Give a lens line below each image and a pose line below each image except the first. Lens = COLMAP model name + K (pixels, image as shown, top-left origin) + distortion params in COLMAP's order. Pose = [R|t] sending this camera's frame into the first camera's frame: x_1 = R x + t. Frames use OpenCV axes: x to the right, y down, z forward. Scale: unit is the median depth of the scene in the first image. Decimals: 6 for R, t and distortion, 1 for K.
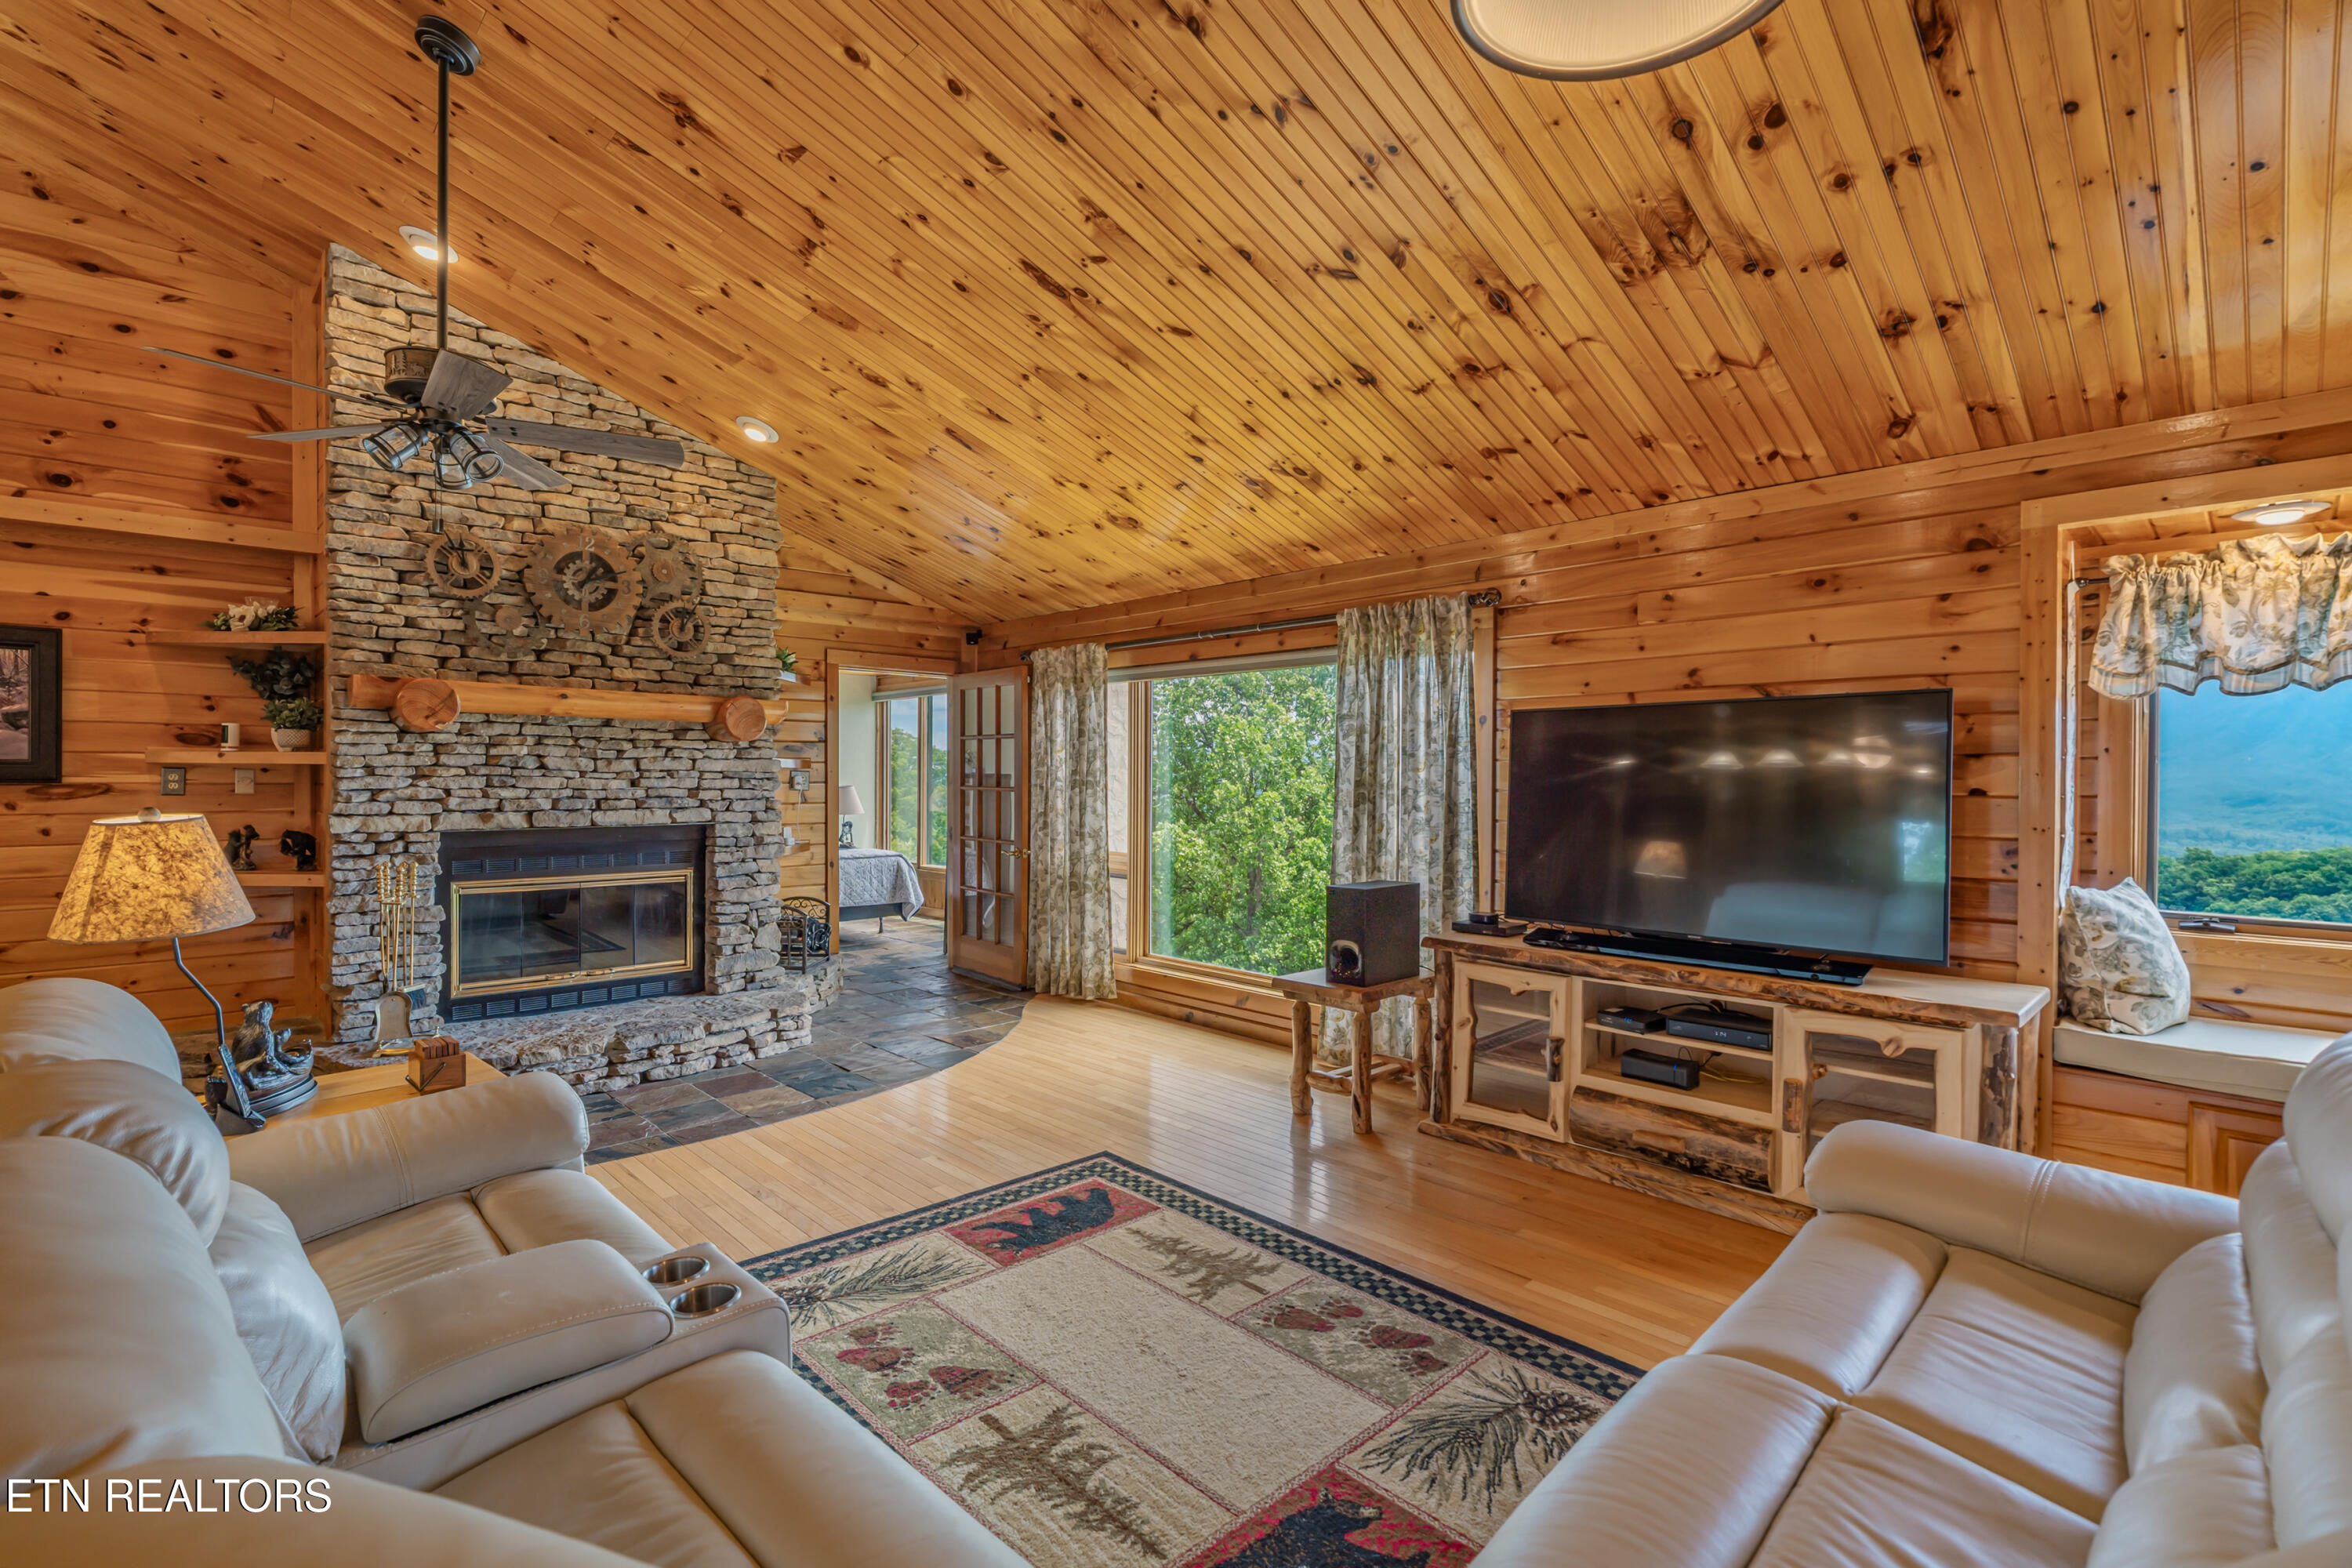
lens RADIAL K [[1047.8, 0, 1153.5], [0, 1047.8, 781.2], [0, 0, 1]] dist [-0.003872, 0.001117]
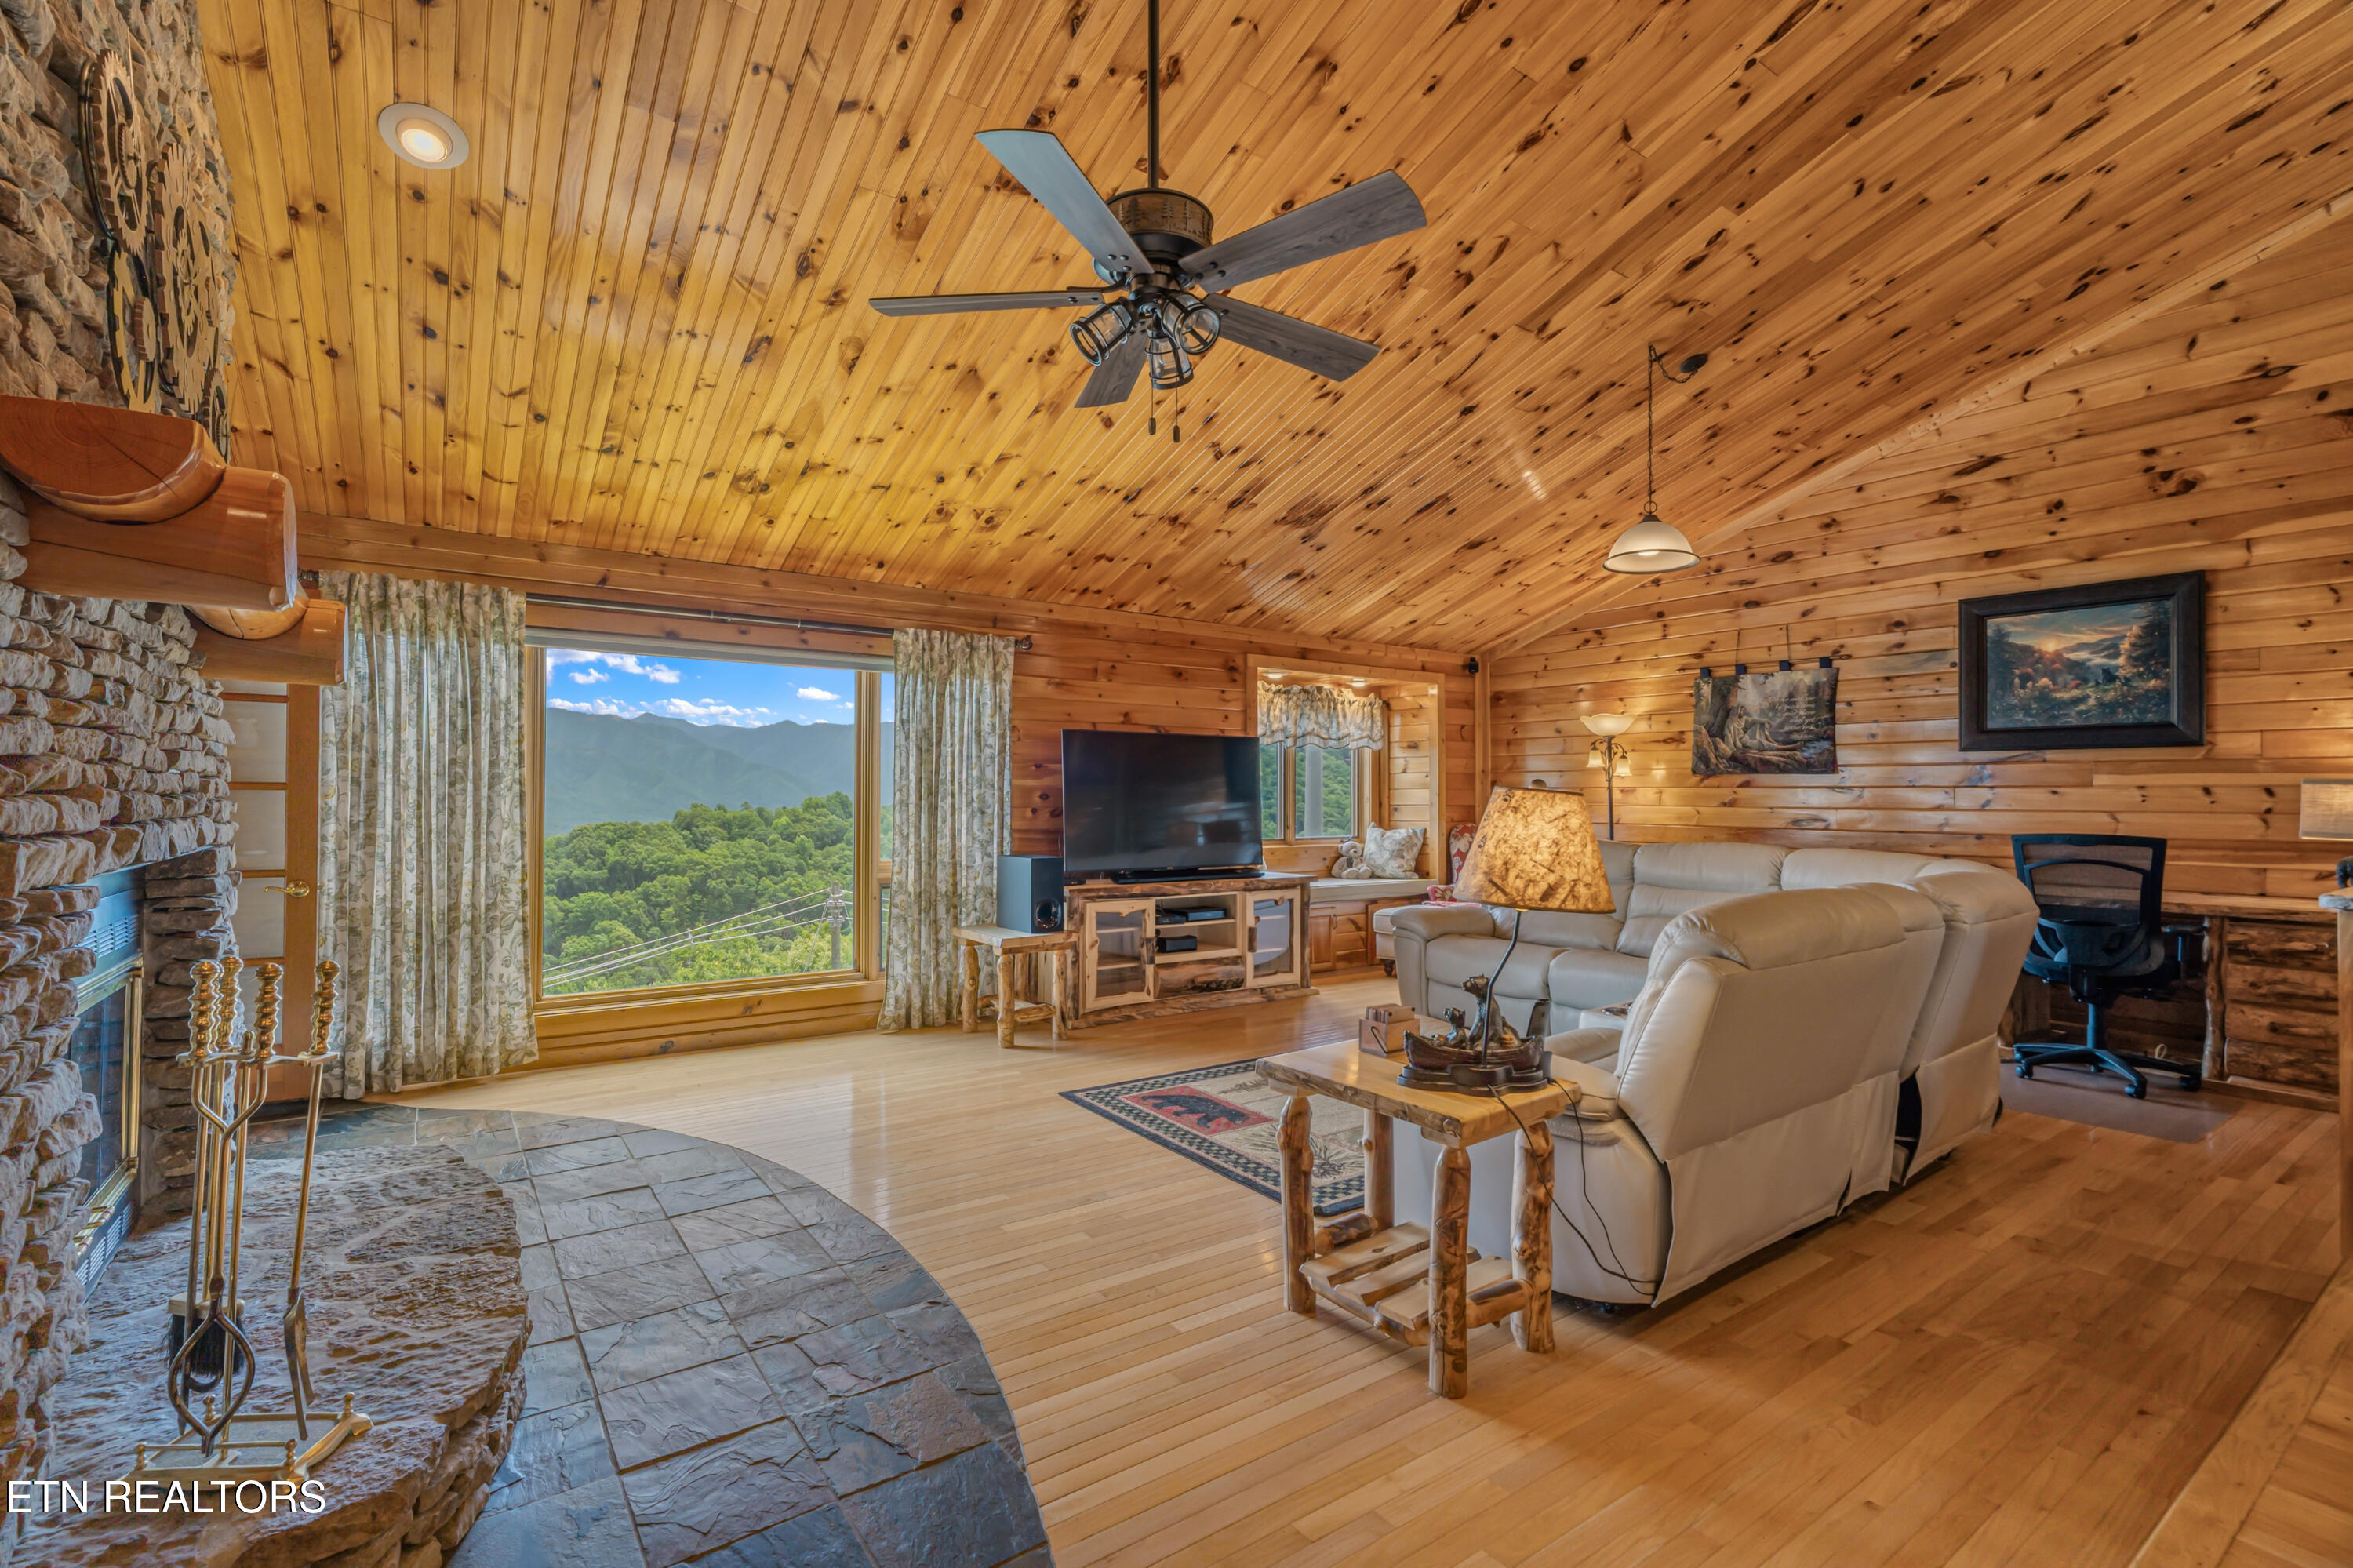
lens RADIAL K [[1048.3, 0, 1155.8], [0, 1048.3, 796.8], [0, 0, 1]] dist [-0.003872, 0.001117]
pose [[0.155706, -0.002988, 0.987799, -0.986871], [0.002865, 0.999993, 0.002573, 0.020300], [-0.987799, 0.002429, 0.155714, 0.603551]]
